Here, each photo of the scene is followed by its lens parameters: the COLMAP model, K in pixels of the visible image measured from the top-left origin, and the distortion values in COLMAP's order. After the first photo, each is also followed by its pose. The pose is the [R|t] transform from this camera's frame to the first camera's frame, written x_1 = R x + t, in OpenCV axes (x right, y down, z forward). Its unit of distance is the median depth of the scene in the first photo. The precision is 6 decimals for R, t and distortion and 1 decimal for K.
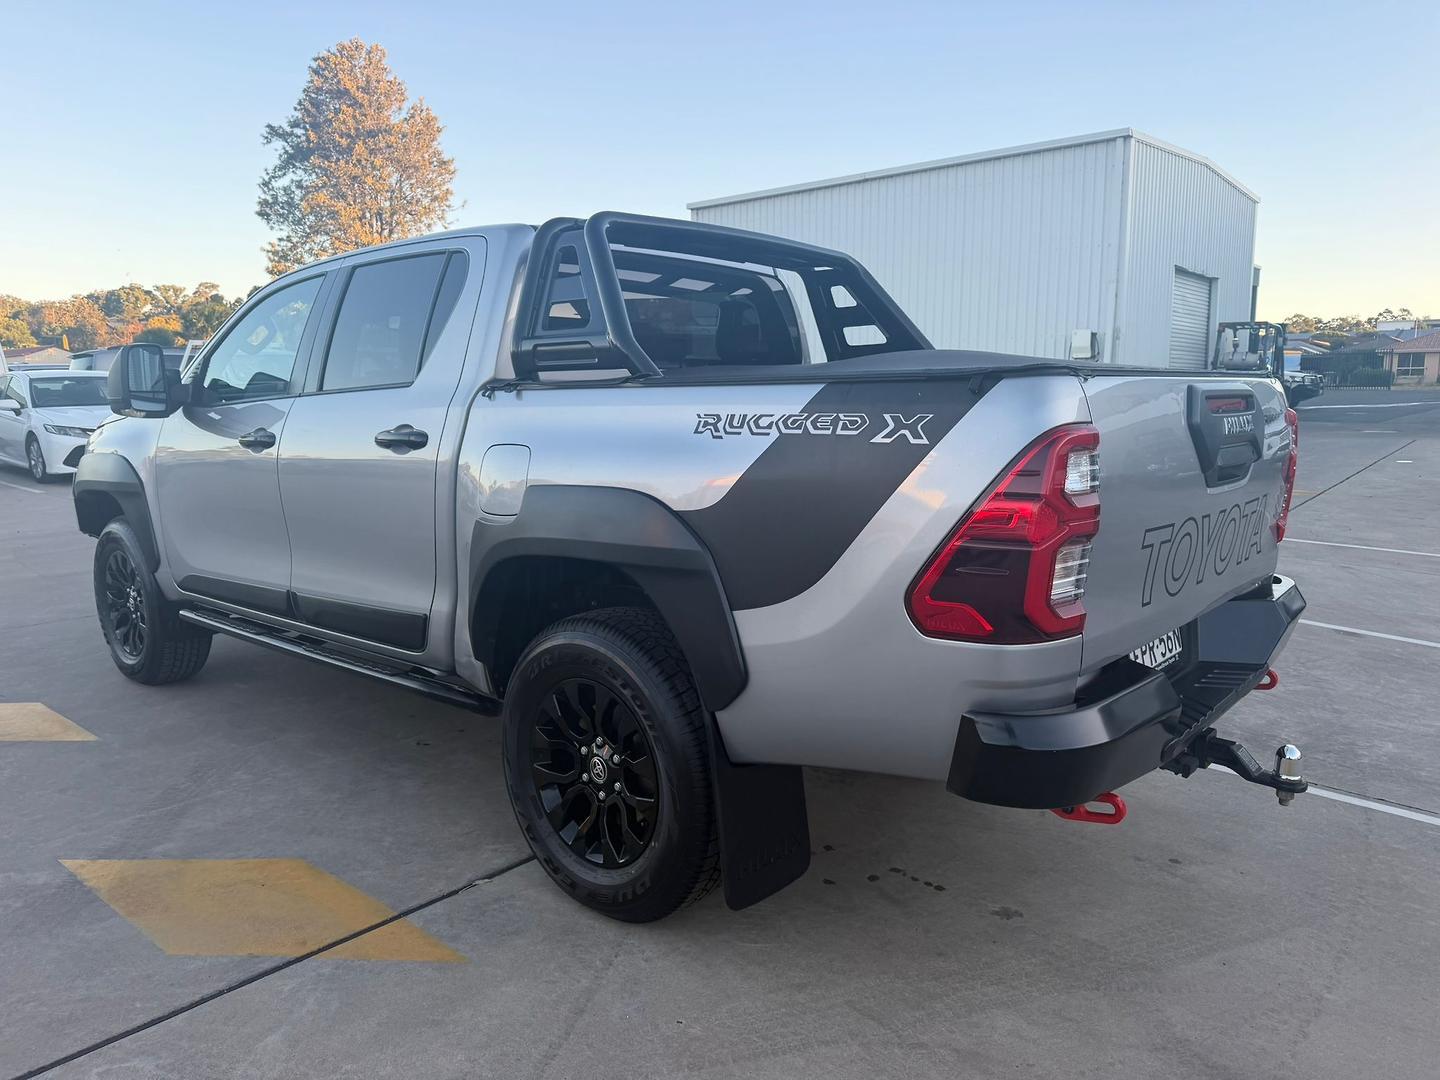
lens RADIAL K [[1036.9, 0, 747.4], [0, 1036.9, 492.3], [0, 0, 1]] dist [-0.004135, -0.000919]
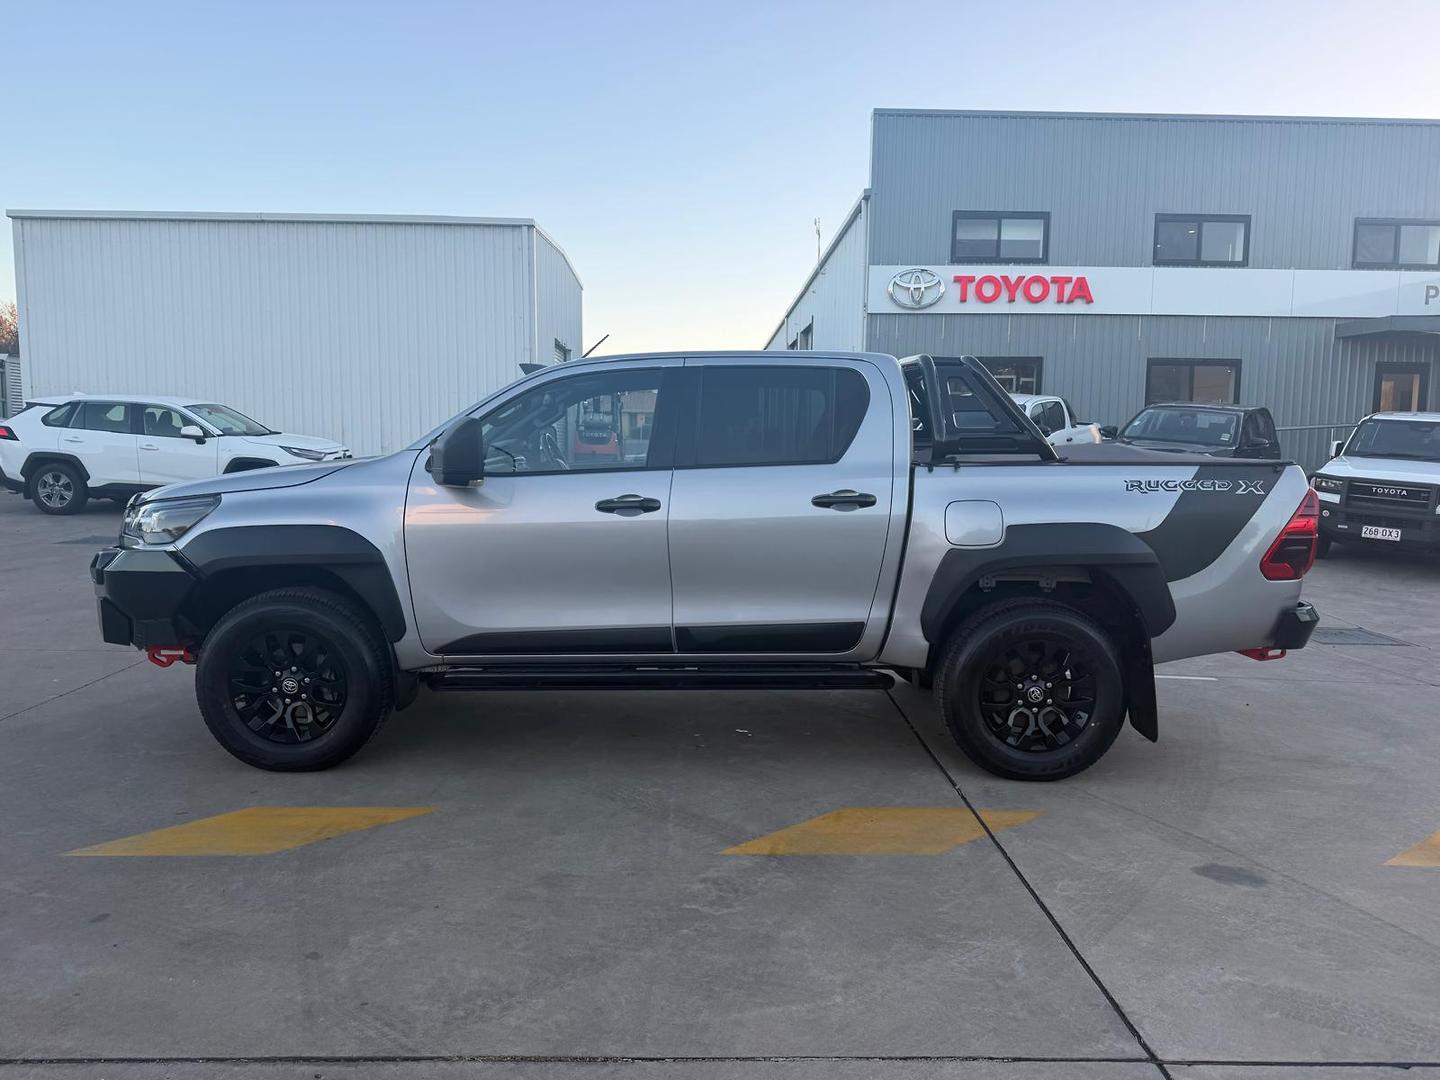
lens RADIAL K [[998.1, 0, 720.0], [0, 998.1, 540.0], [0, 0, 1]] dist [0.001015, -0.003376]
pose [[0.750479, -0.053333, 0.658739, -1.497893], [0.049880, 0.998467, 0.024011, -0.041098], [-0.659009, 0.014838, 0.751988, 0.120665]]
